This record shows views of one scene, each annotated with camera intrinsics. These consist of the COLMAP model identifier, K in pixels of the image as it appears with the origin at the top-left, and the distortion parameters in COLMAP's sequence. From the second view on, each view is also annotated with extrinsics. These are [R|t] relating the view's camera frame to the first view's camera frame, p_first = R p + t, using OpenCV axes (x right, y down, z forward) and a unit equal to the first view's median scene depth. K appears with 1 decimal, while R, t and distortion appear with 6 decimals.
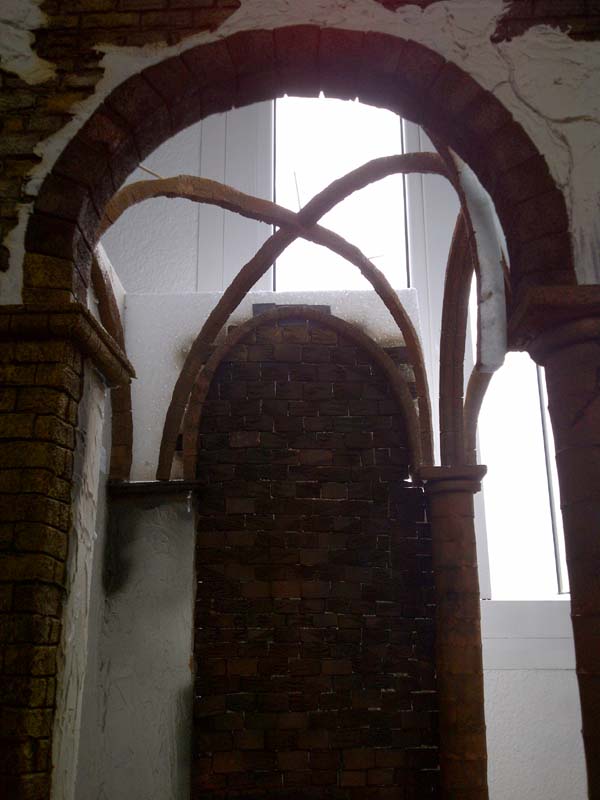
lens RADIAL K [[796.0, 0, 300.0], [0, 796.0, 400.0], [0, 0, 1]] dist [0.063573, -0.141477]
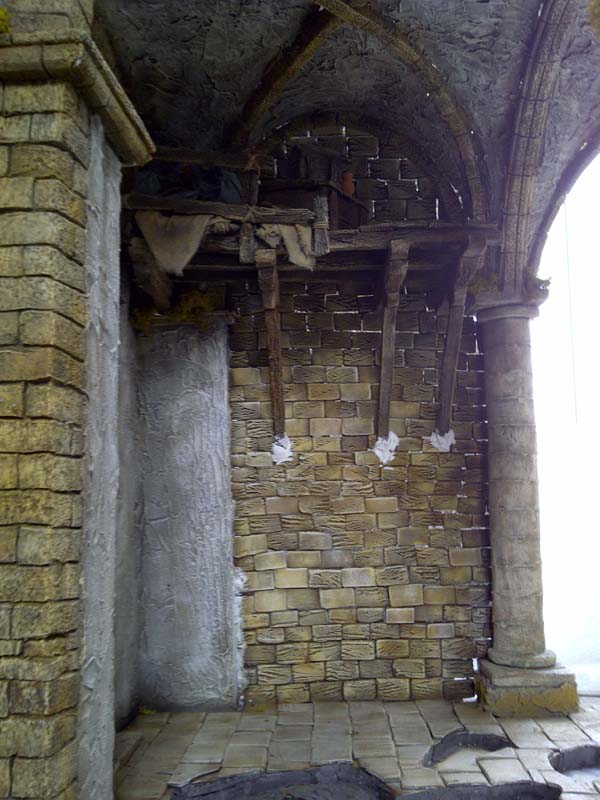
lens RADIAL K [[796.0, 0, 300.0], [0, 796.0, 400.0], [0, 0, 1]] dist [0.063573, -0.141477]
pose [[0.999458, -0.015786, -0.028904, -0.039050], [0.020447, 0.985434, 0.168823, 0.088261], [0.025818, -0.169322, 0.985223, 0.153442]]
